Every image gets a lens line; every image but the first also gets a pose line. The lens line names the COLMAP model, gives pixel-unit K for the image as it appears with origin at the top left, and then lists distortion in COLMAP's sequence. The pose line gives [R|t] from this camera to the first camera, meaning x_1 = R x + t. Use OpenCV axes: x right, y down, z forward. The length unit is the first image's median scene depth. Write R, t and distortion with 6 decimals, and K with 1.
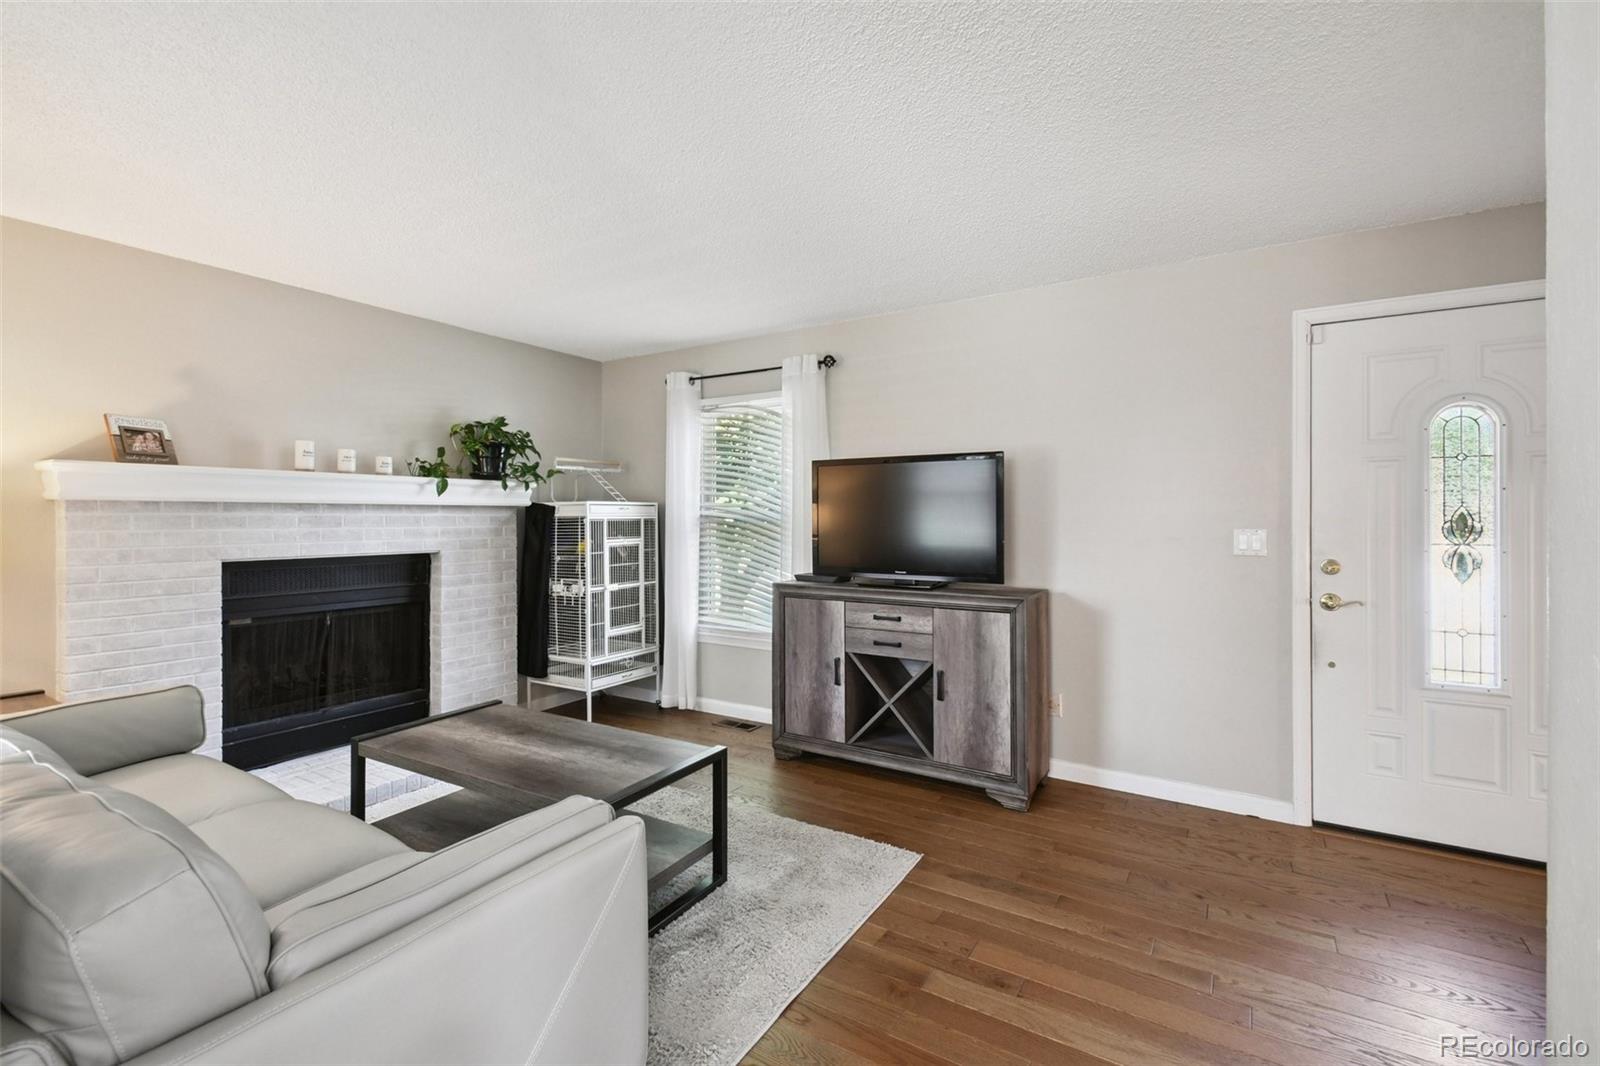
lens RADIAL K [[713.5, 0, 797.6], [0, 713.5, 529.3], [0, 0, 1]] dist [0.000547, -0.000587]
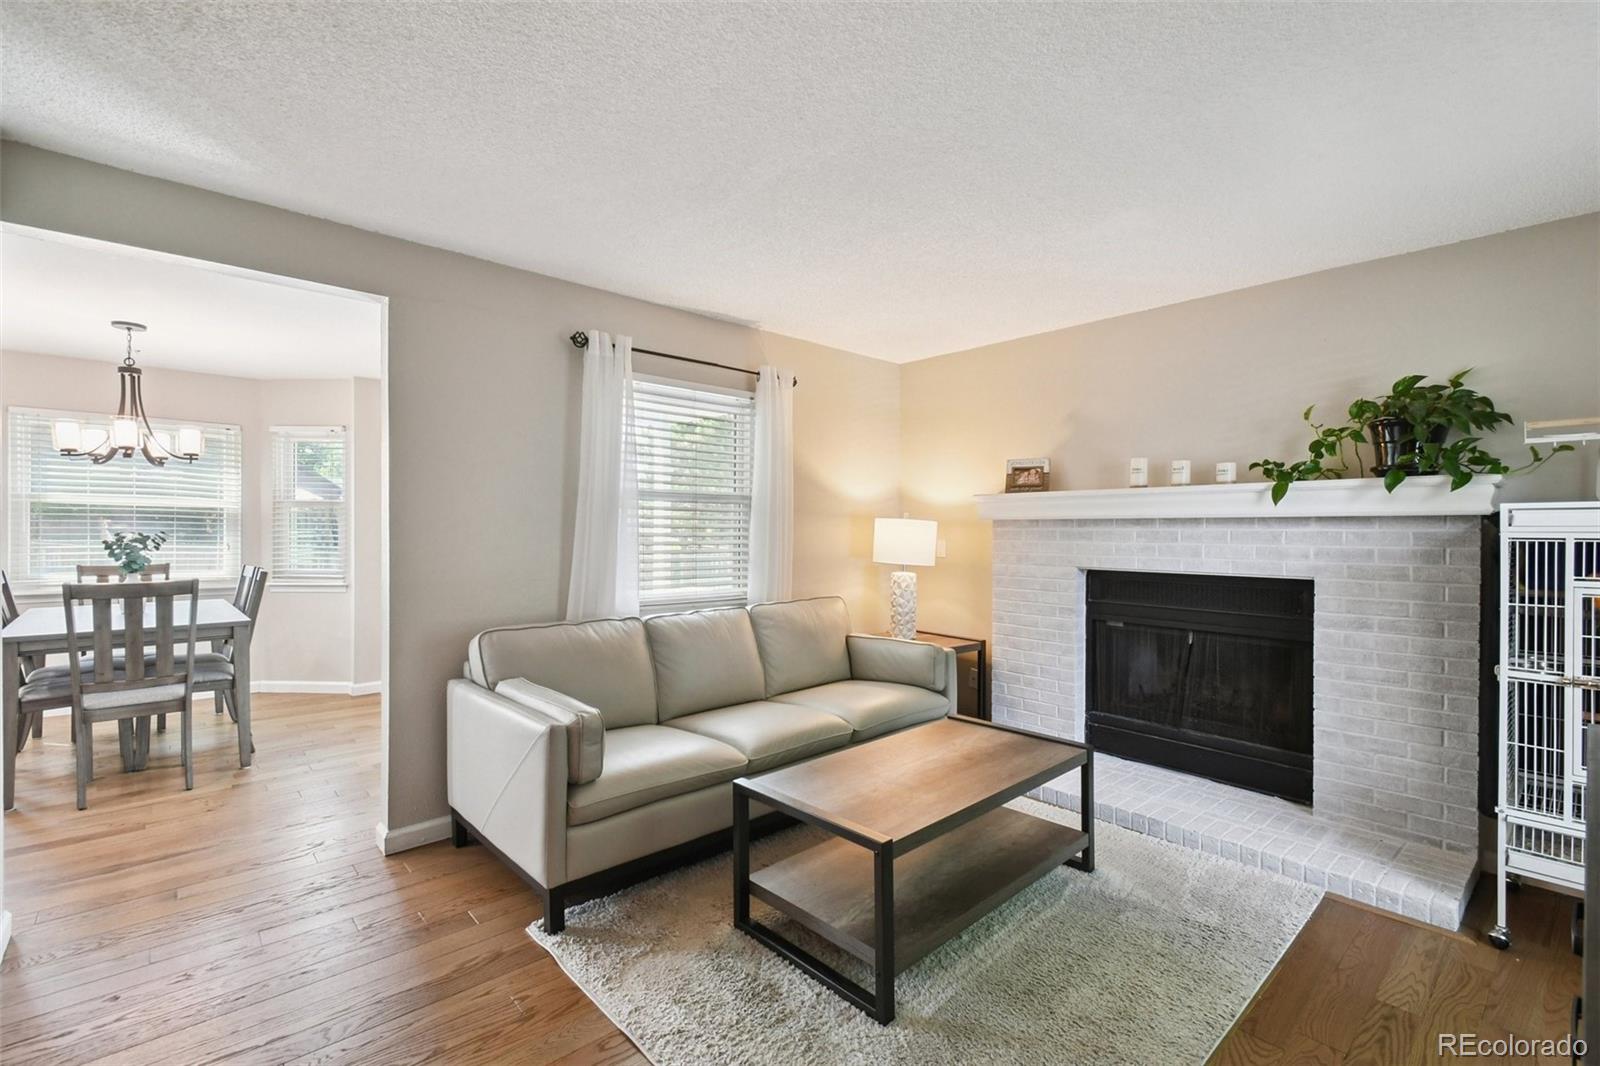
lens RADIAL K [[699.8, 0, 787.7], [0, 699.8, 541.4], [0, 0, 1]] dist [0.014980, -0.011367]
pose [[-0.289967, 0.015560, -0.956910, 0.393531], [-0.020760, 0.999530, 0.022543, -0.014242], [0.956811, 0.026403, -0.289508, 0.735608]]
